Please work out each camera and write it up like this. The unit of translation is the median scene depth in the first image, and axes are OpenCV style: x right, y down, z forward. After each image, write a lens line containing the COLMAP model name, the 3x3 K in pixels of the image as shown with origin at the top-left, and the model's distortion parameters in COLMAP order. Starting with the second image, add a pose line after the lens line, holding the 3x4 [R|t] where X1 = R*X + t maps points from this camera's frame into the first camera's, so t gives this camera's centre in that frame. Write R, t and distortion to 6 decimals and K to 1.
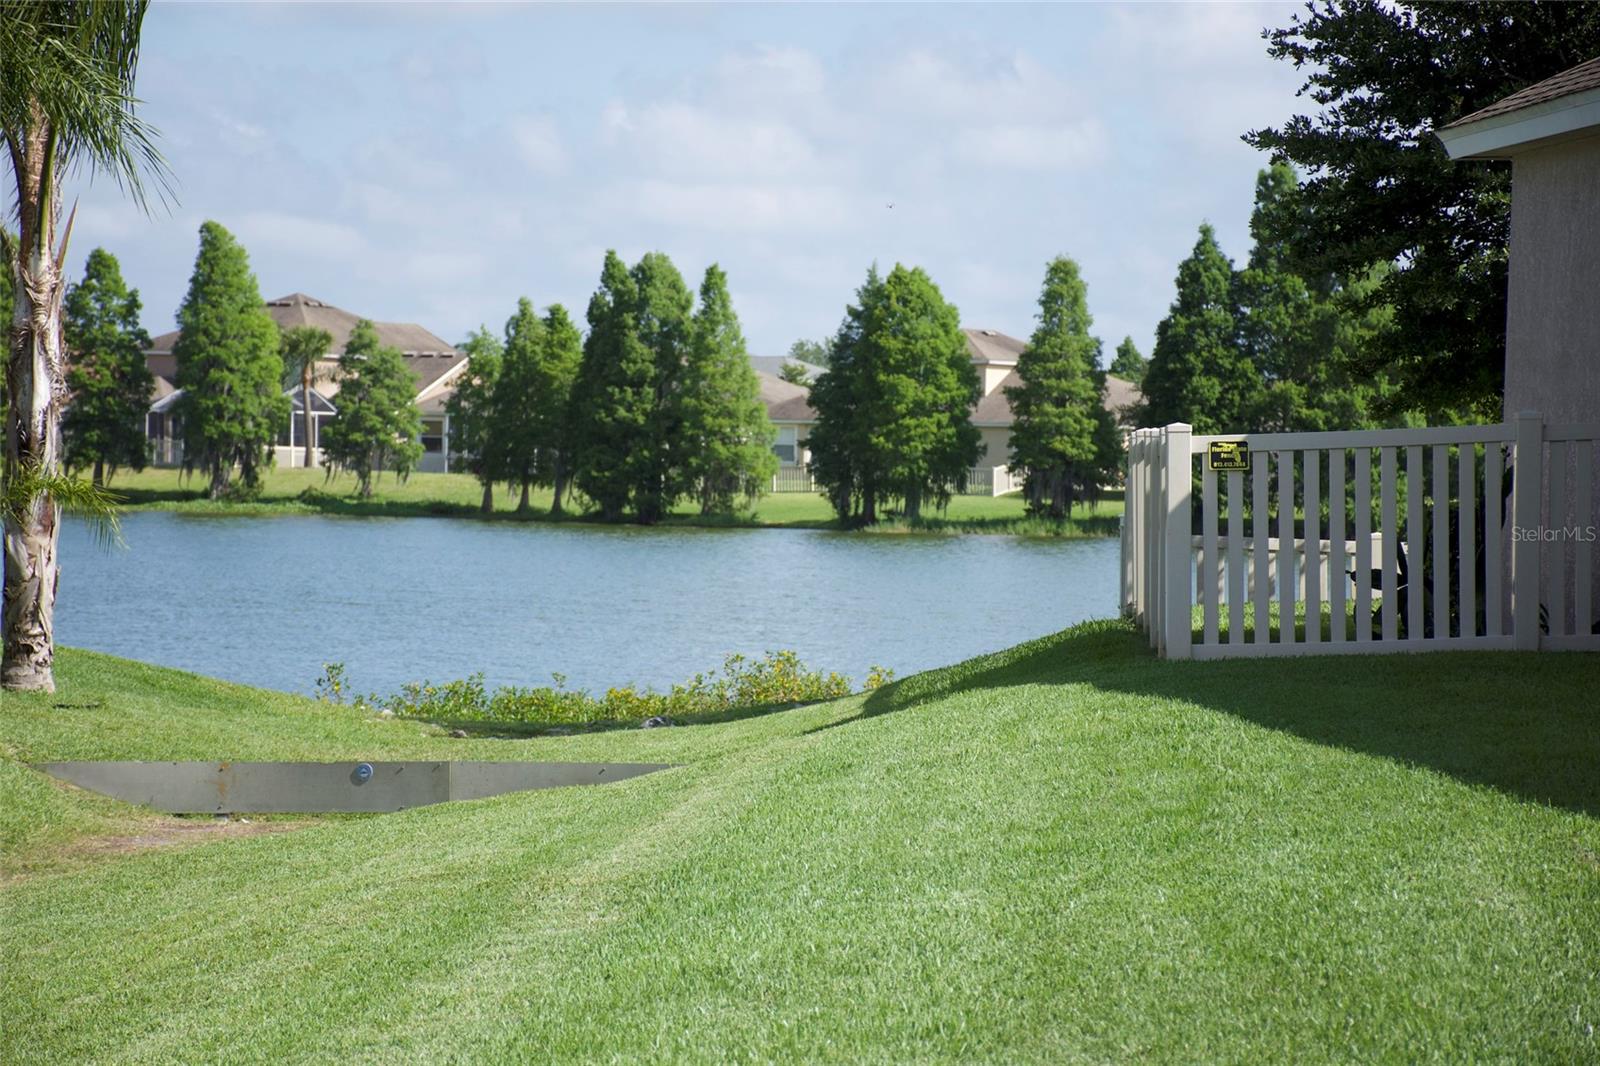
lens RADIAL K [[5917.7, 0, 800.0], [0, 5917.7, 533.0], [0, 0, 1]] dist [1.412331, 0.341057]
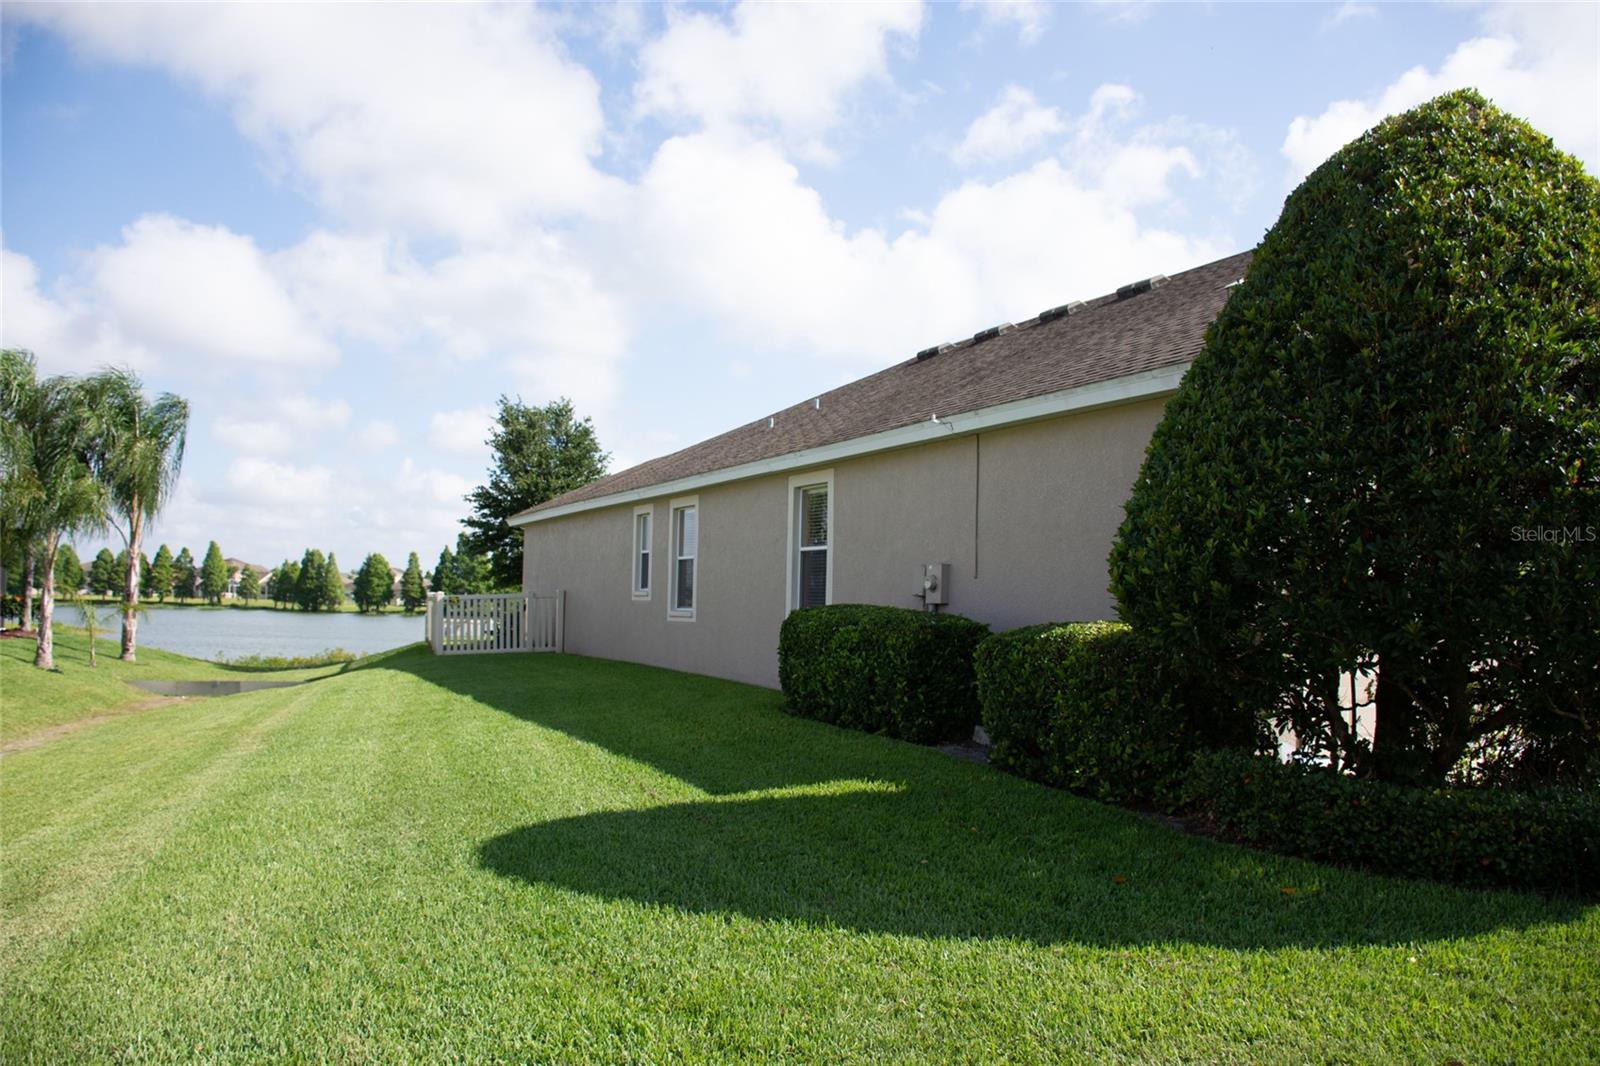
lens RADIAL K [[1264.8, 0, 800.0], [0, 1264.8, 533.0], [0, 0, 1]] dist [-0.149587, 0.102555]
pose [[0.941387, 0.019701, 0.336753, 0.007665], [0.001747, 0.997995, -0.063271, -0.003737], [-0.337324, 0.060151, 0.939465, 0.126590]]
